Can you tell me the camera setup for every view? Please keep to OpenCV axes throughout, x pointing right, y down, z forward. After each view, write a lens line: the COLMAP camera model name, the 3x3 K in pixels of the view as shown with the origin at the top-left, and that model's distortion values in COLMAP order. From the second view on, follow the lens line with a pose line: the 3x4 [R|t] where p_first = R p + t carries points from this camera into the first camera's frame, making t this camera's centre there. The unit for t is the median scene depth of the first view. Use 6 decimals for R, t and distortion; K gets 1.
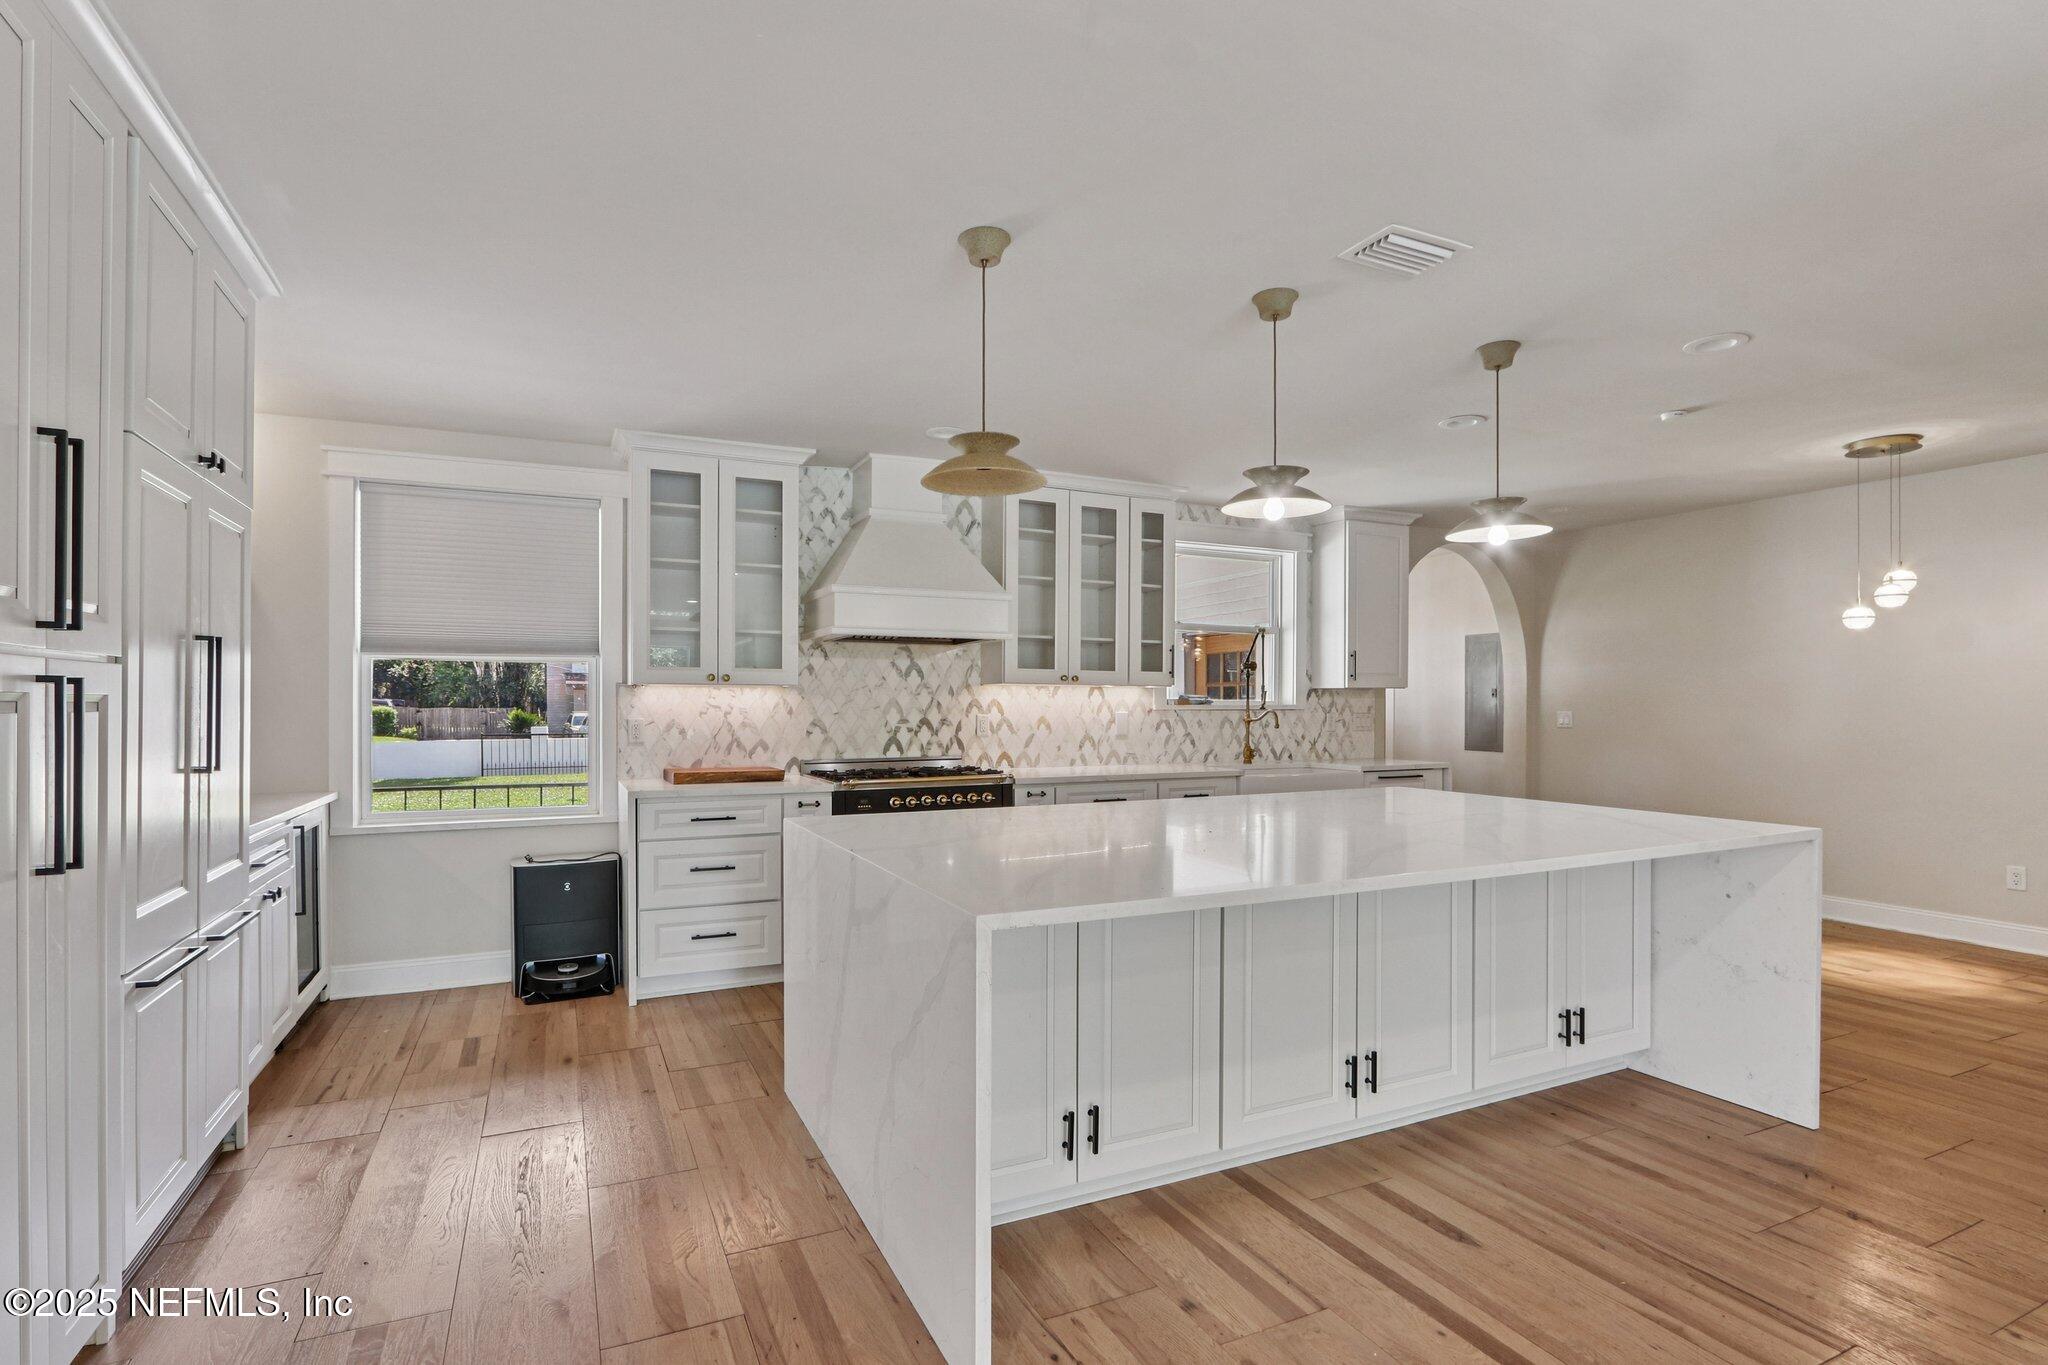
lens RADIAL K [[990.7, 0, 1019.8], [0, 990.7, 710.0], [0, 0, 1]] dist [-0.012329, 0.000200]
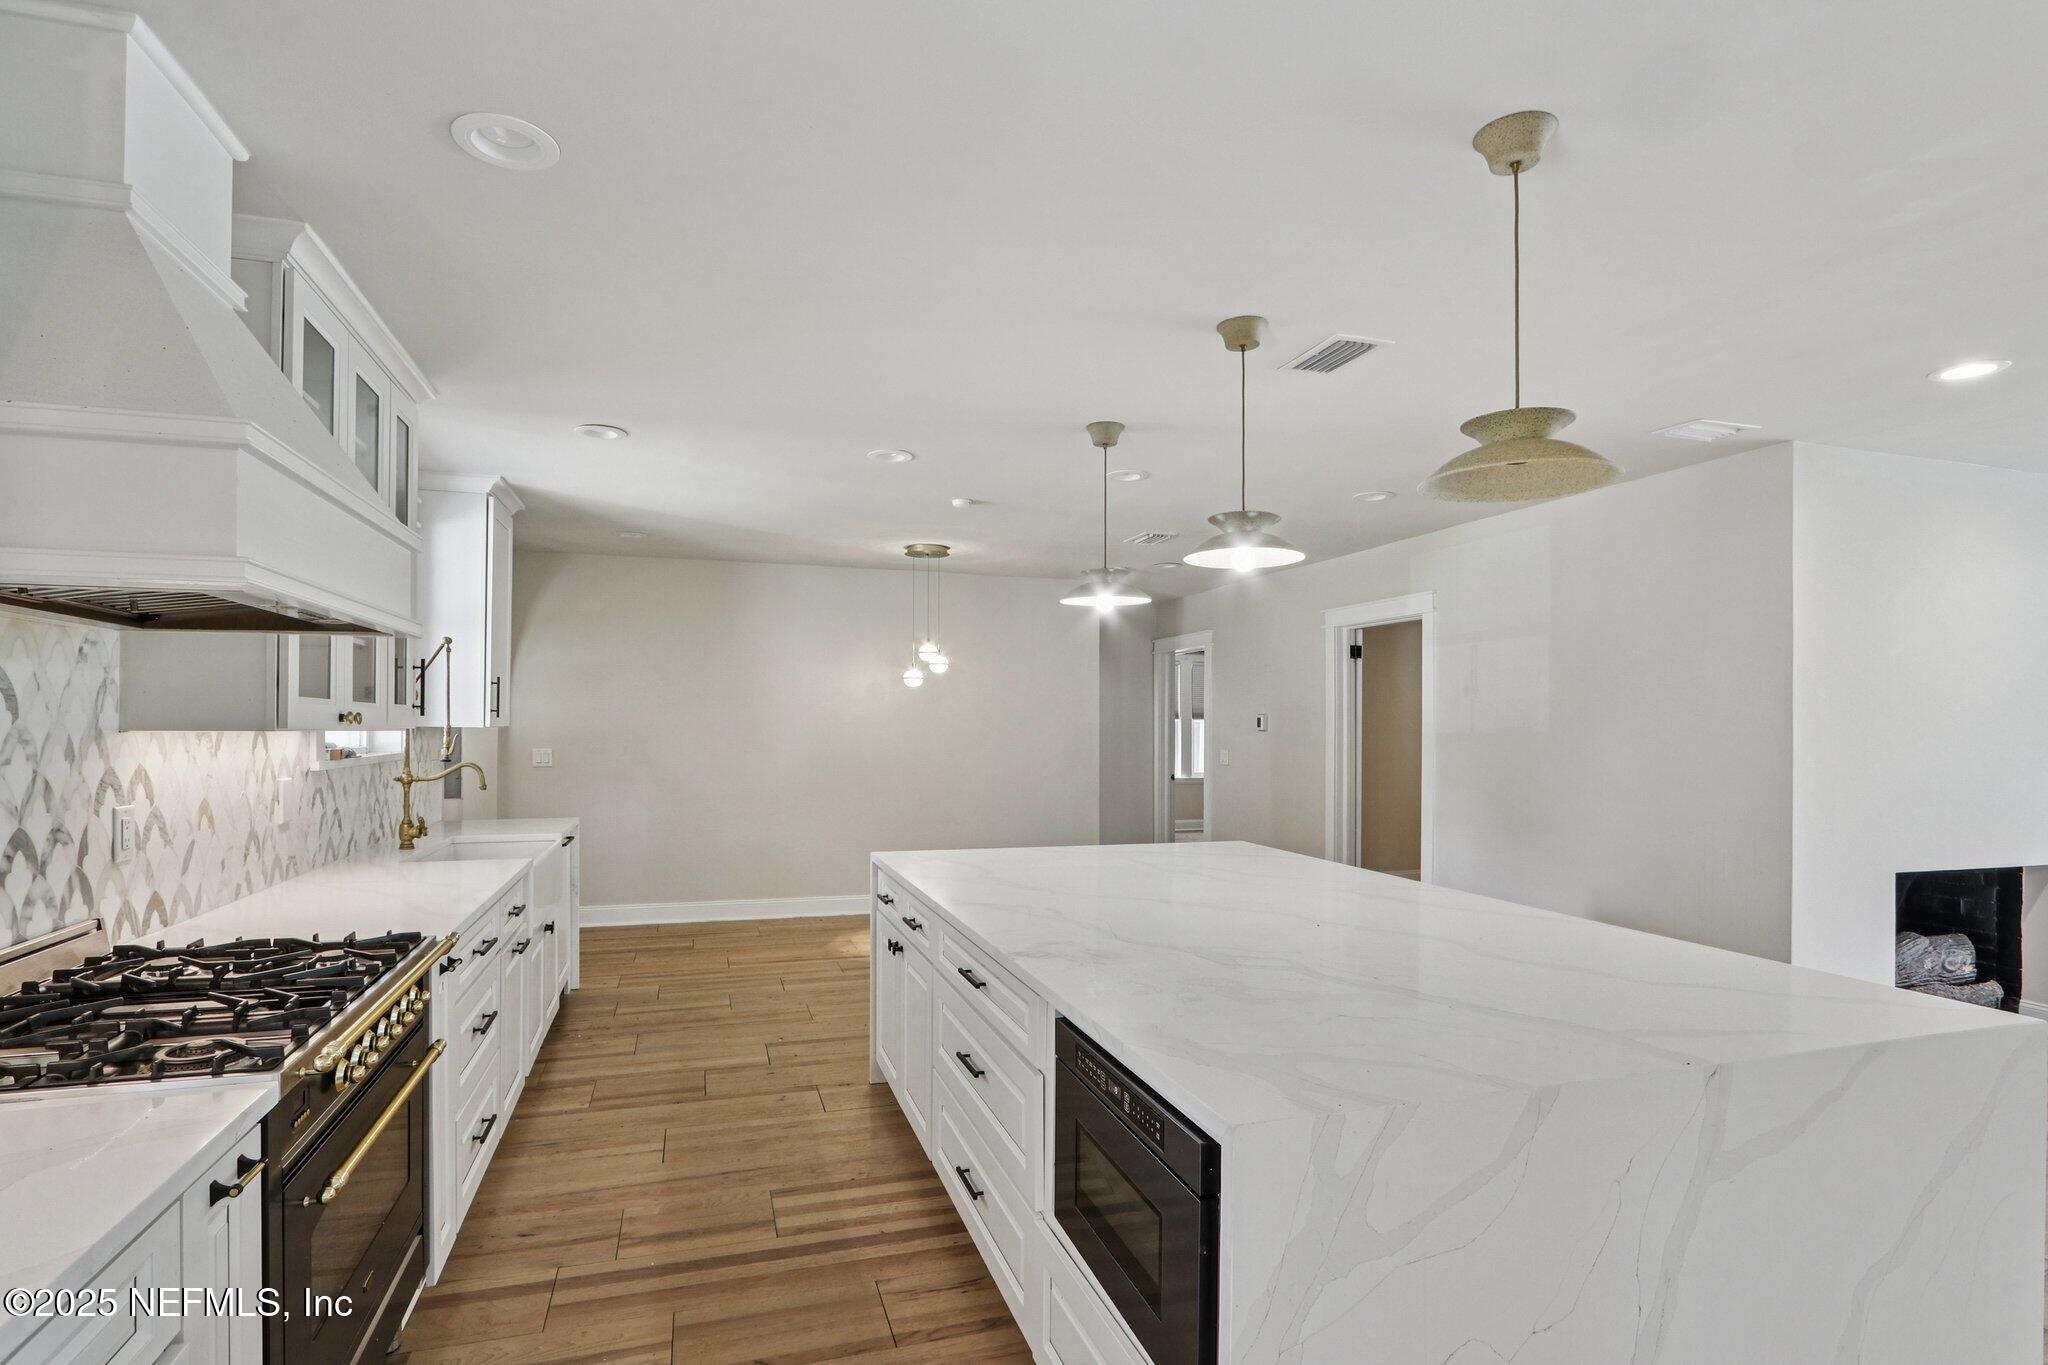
lens RADIAL K [[994.6, 0, 984.3], [0, 994.6, 721.8], [0, 0, 1]] dist [-0.004296, 0.000155]
pose [[0.149152, 0.001672, 0.988813, -0.380963], [-0.000629, 0.999999, -0.001596, -0.028992], [-0.988814, -0.000384, 0.149152, 0.609280]]
